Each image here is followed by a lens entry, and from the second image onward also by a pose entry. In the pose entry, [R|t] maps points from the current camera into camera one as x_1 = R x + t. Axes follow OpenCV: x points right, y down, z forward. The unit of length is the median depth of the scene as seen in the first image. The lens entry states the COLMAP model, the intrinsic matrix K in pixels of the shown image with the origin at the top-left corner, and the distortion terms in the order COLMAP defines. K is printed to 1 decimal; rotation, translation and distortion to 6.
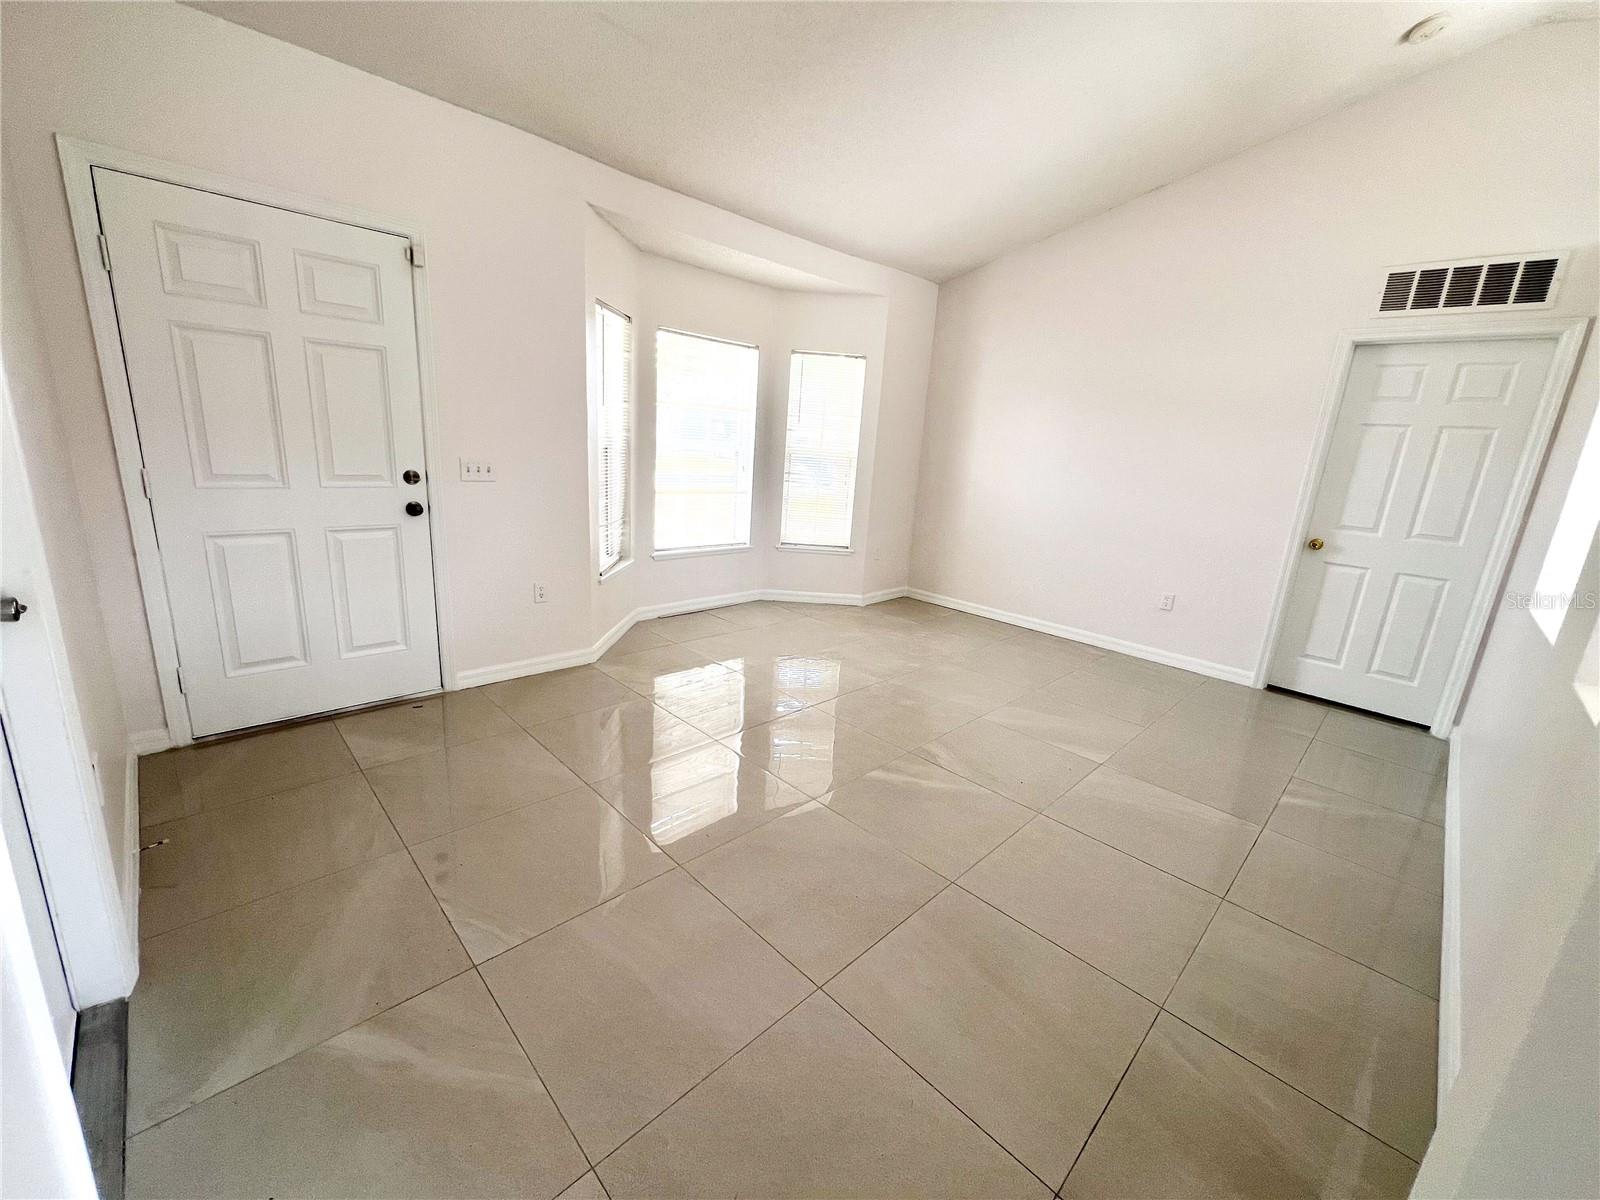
lens RADIAL K [[639.9, 0, 788.7], [0, 639.9, 595.1], [0, 0, 1]] dist [-0.000141, -0.000162]
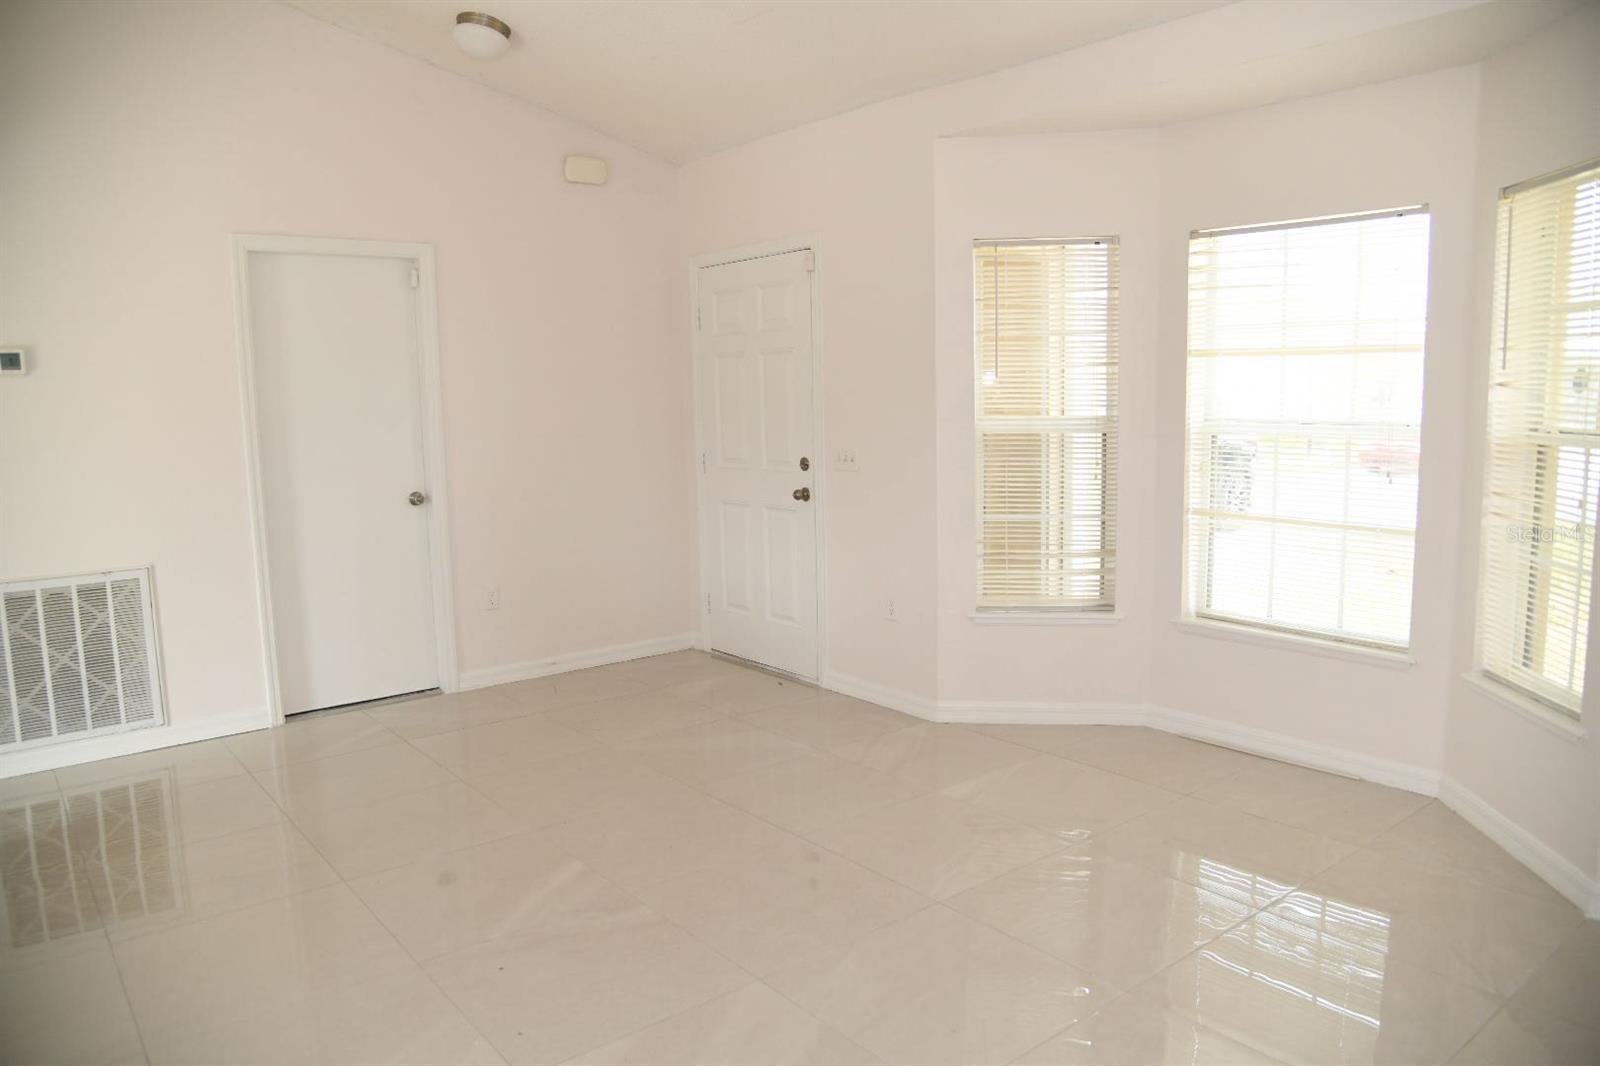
lens RADIAL K [[1099.9, 0, 812.5], [0, 1099.9, 538.5], [0, 0, 1]] dist [-0.062555, 0.002880]
pose [[-0.074719, 0.070069, -0.994740, 0.905580], [-0.228577, 0.969766, 0.085480, -0.167593], [0.970654, 0.233762, -0.056444, 0.858086]]
